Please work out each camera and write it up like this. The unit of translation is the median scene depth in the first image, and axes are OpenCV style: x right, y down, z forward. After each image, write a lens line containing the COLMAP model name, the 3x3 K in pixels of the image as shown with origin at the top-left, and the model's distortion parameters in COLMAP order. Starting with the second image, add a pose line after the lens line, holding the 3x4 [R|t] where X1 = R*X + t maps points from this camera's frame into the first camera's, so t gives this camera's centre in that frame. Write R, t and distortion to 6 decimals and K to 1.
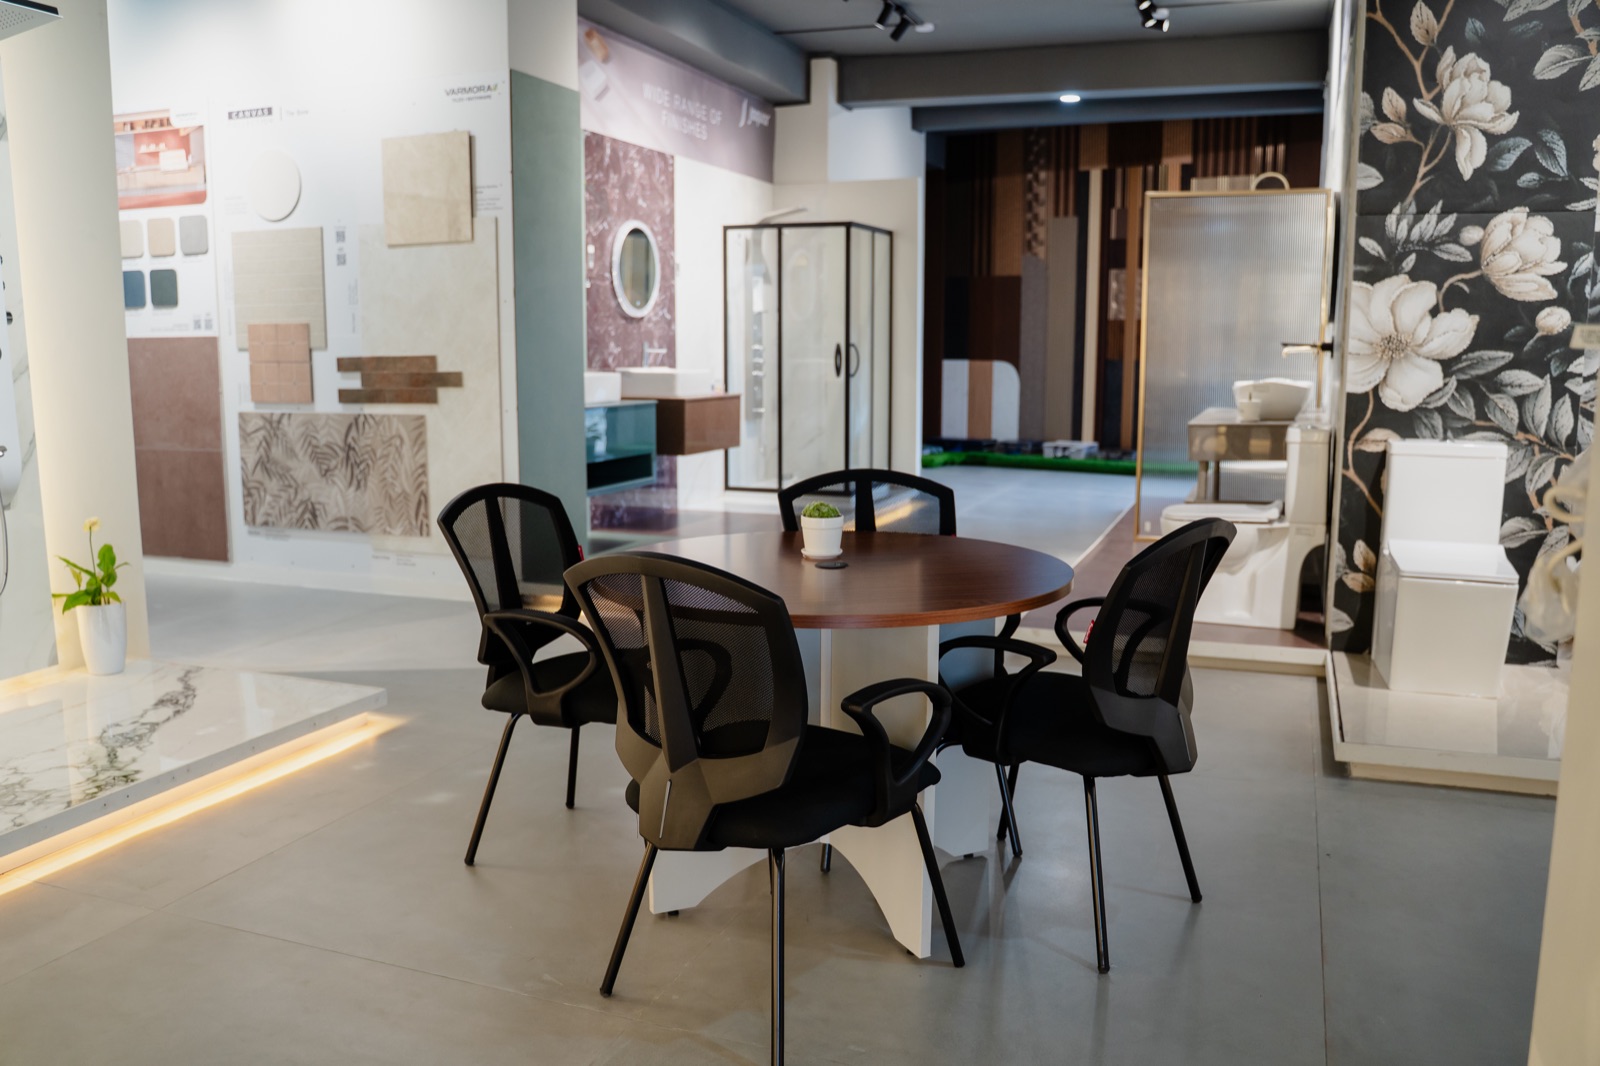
lens RADIAL K [[1334.4, 0, 799.1], [0, 1334.4, 516.3], [0, 0, 1]] dist [-0.063523, 0.004241]
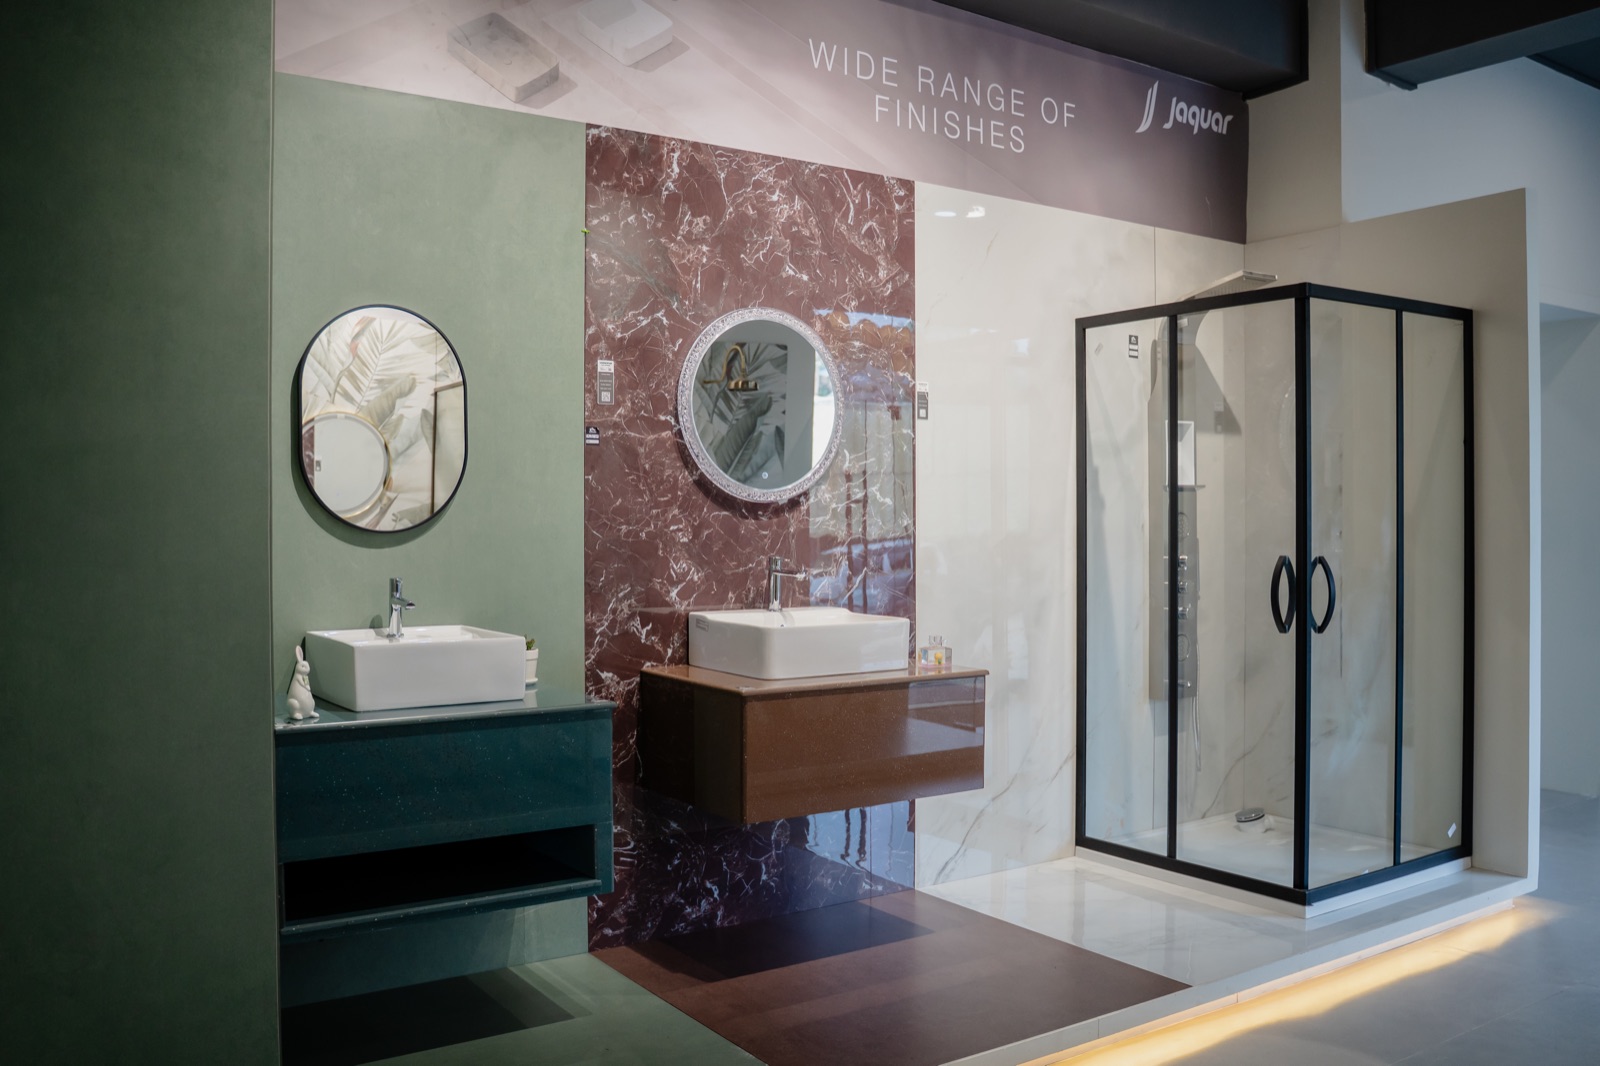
lens RADIAL K [[1334.4, 0, 799.1], [0, 1334.4, 516.3], [0, 0, 1]] dist [-0.063523, 0.004241]
pose [[0.822201, 0.001314, -0.569196, 0.119852], [-0.073204, 0.991937, -0.103454, -0.069806], [0.564471, 0.126728, 0.815667, 0.445232]]
